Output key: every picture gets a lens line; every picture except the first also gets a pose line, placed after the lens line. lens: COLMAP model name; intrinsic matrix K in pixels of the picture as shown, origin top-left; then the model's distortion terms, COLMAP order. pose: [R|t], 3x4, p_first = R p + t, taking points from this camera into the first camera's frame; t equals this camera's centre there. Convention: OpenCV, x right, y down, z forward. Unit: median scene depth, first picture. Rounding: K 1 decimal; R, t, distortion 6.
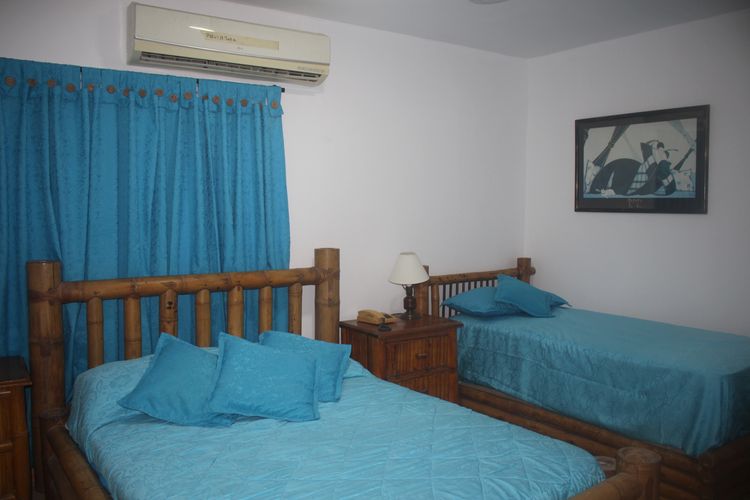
lens RADIAL K [[621.8, 0, 375.0], [0, 621.8, 250.0], [0, 0, 1]] dist [-0.143594, 0.121989]
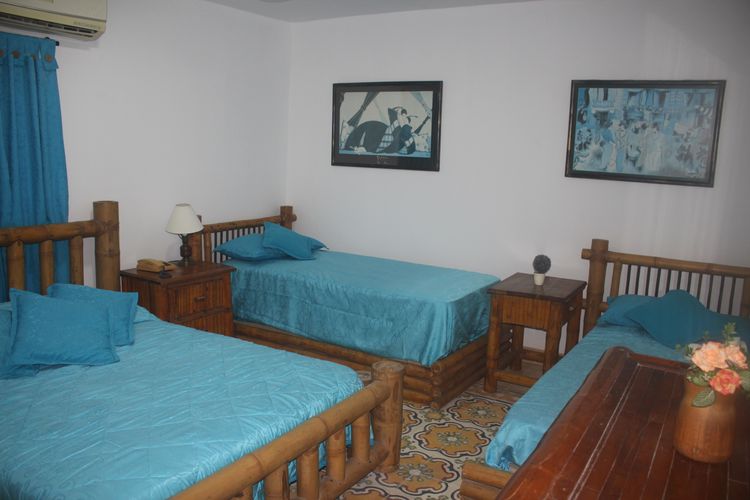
lens RADIAL K [[621.8, 0, 375.0], [0, 621.8, 250.0], [0, 0, 1]] dist [-0.143594, 0.121989]
pose [[0.921398, -0.031875, 0.387311, -0.060607], [-0.006411, 0.995248, 0.097159, -0.024504], [-0.388567, -0.092005, 0.916815, -0.118520]]
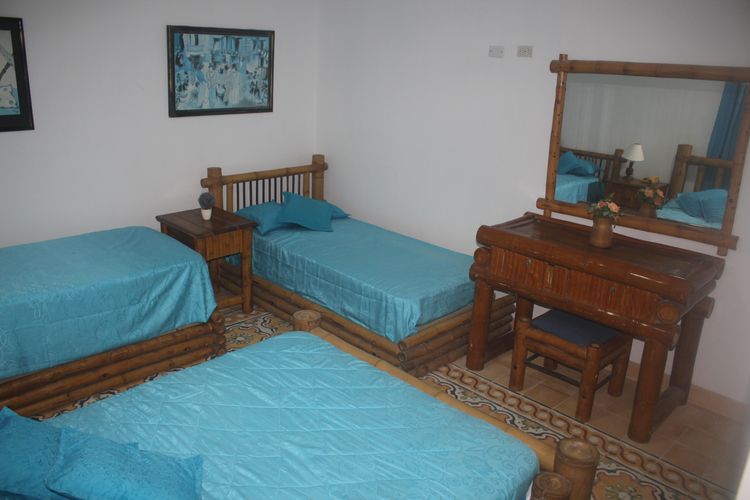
lens RADIAL K [[621.8, 0, 375.0], [0, 621.8, 250.0], [0, 0, 1]] dist [-0.143594, 0.121989]
pose [[-0.157002, -0.305459, 0.939173, -0.599996], [0.041271, 0.948106, 0.315264, -0.175020], [-0.986736, 0.088258, -0.136248, 0.626946]]
